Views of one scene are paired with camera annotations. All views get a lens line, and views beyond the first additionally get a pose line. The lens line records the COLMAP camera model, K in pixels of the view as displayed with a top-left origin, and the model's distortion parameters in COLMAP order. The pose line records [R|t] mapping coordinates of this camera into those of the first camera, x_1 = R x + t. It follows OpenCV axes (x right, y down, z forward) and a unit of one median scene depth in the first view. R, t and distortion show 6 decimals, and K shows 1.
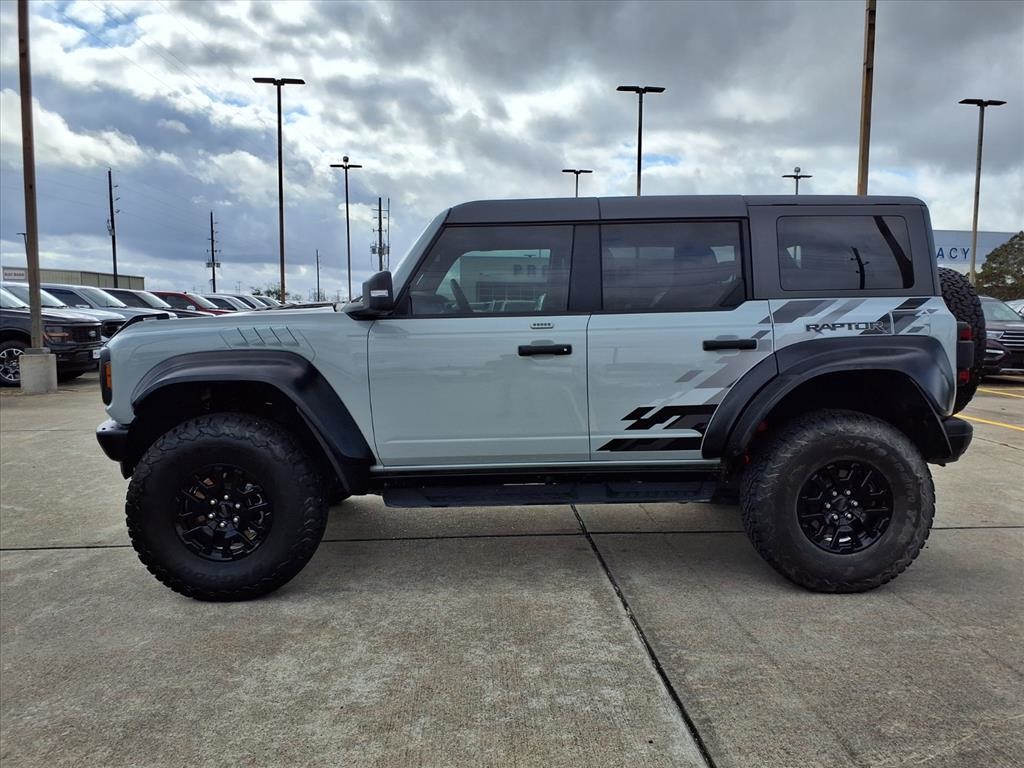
lens RADIAL K [[851.5, 0, 512.0], [0, 851.5, 384.0], [0, 0, 1]] dist [0.009922, -0.001208]
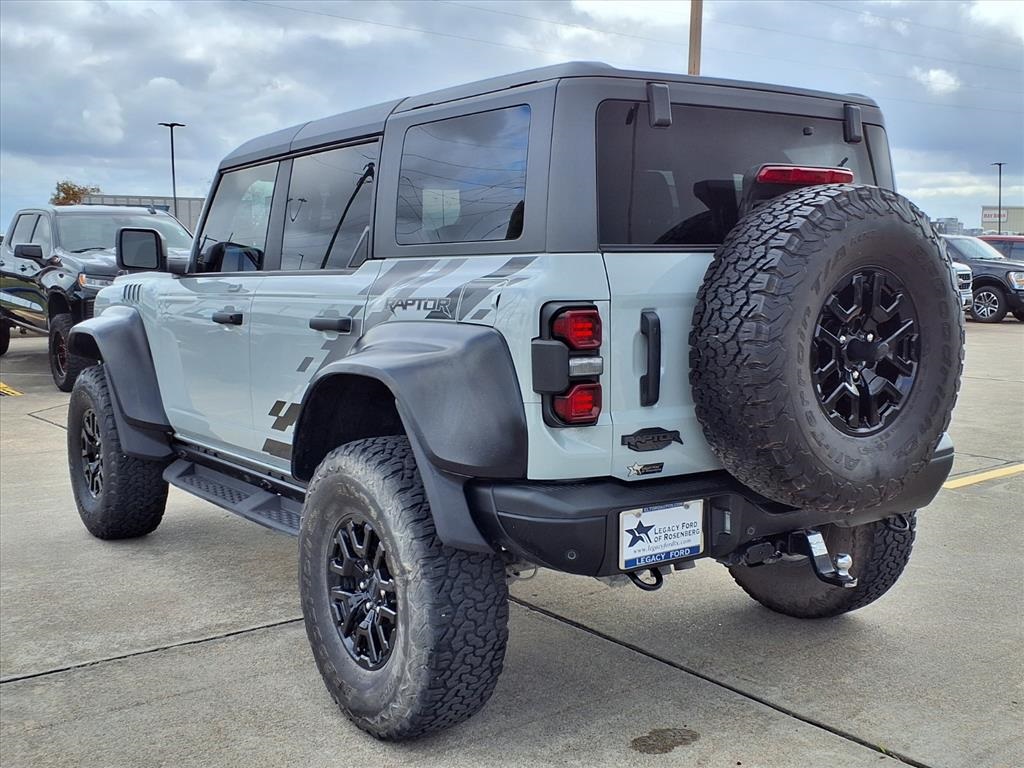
lens RADIAL K [[1137.1, 0, 512.0], [0, 1137.1, 384.0], [0, 0, 1]] dist [0.194197, -0.532250]
pose [[0.545039, 0.094135, -0.833109, 1.138938], [-0.077396, 0.995083, 0.061802, -0.067932], [0.834831, 0.030795, 0.549645, 0.625362]]
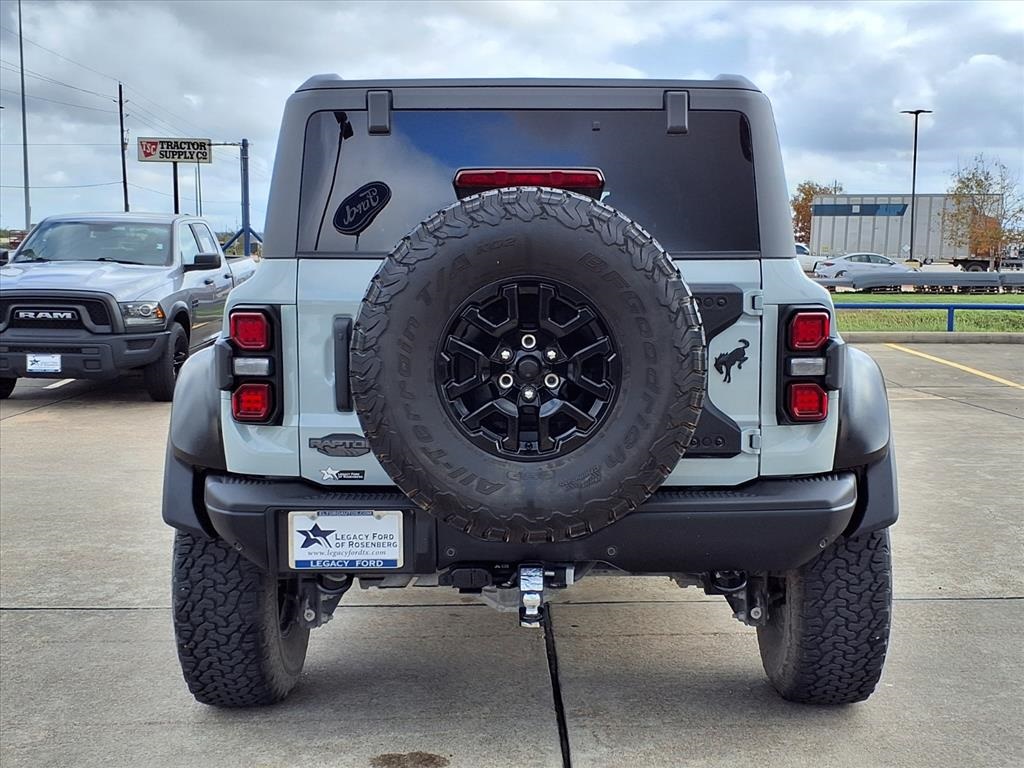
lens RADIAL K [[1302.5, 0, 512.0], [0, 1302.5, 384.0], [0, 0, 1]] dist [0.204386, -0.647917]
pose [[-0.053434, 0.095347, -0.994009, 1.419229], [-0.093219, 0.990608, 0.100032, -0.130136], [0.994211, 0.098006, -0.044044, 1.272772]]
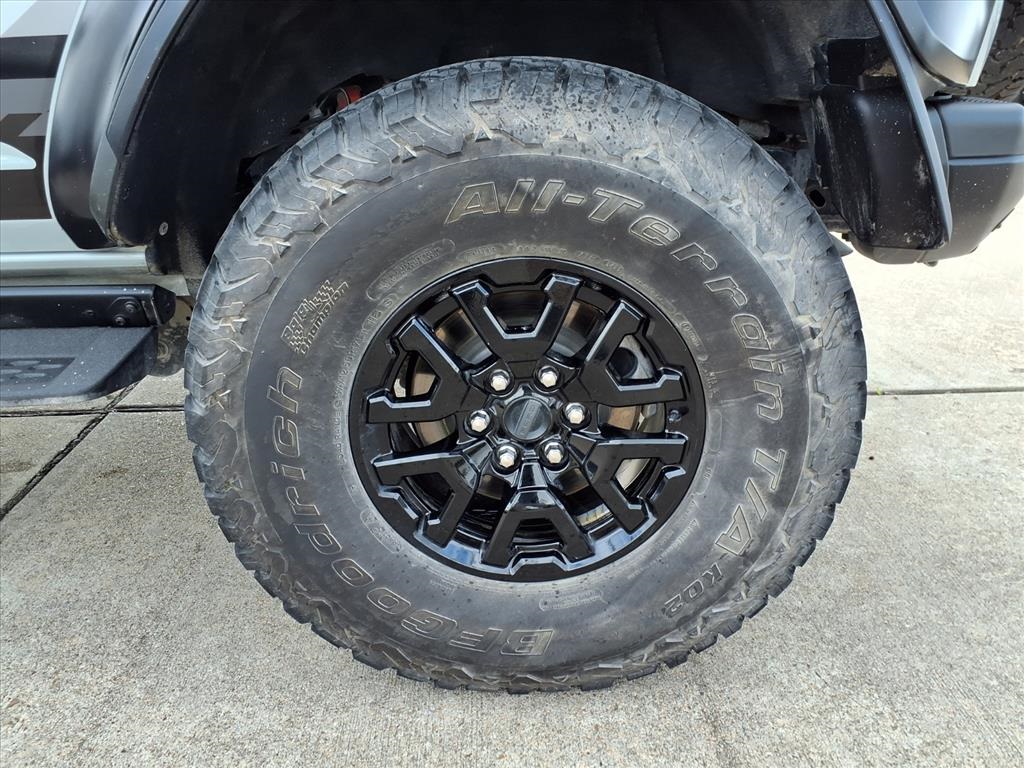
lens RADIAL K [[851.5, 0, 512.0], [0, 851.5, 384.0], [0, 0, 1]] dist [0.009922, -0.001208]
pose [[0.999791, 0.002497, -0.020303, 0.391873], [0.003225, 0.960869, 0.276985, 0.054373], [0.020200, -0.276992, 0.960660, 0.745081]]
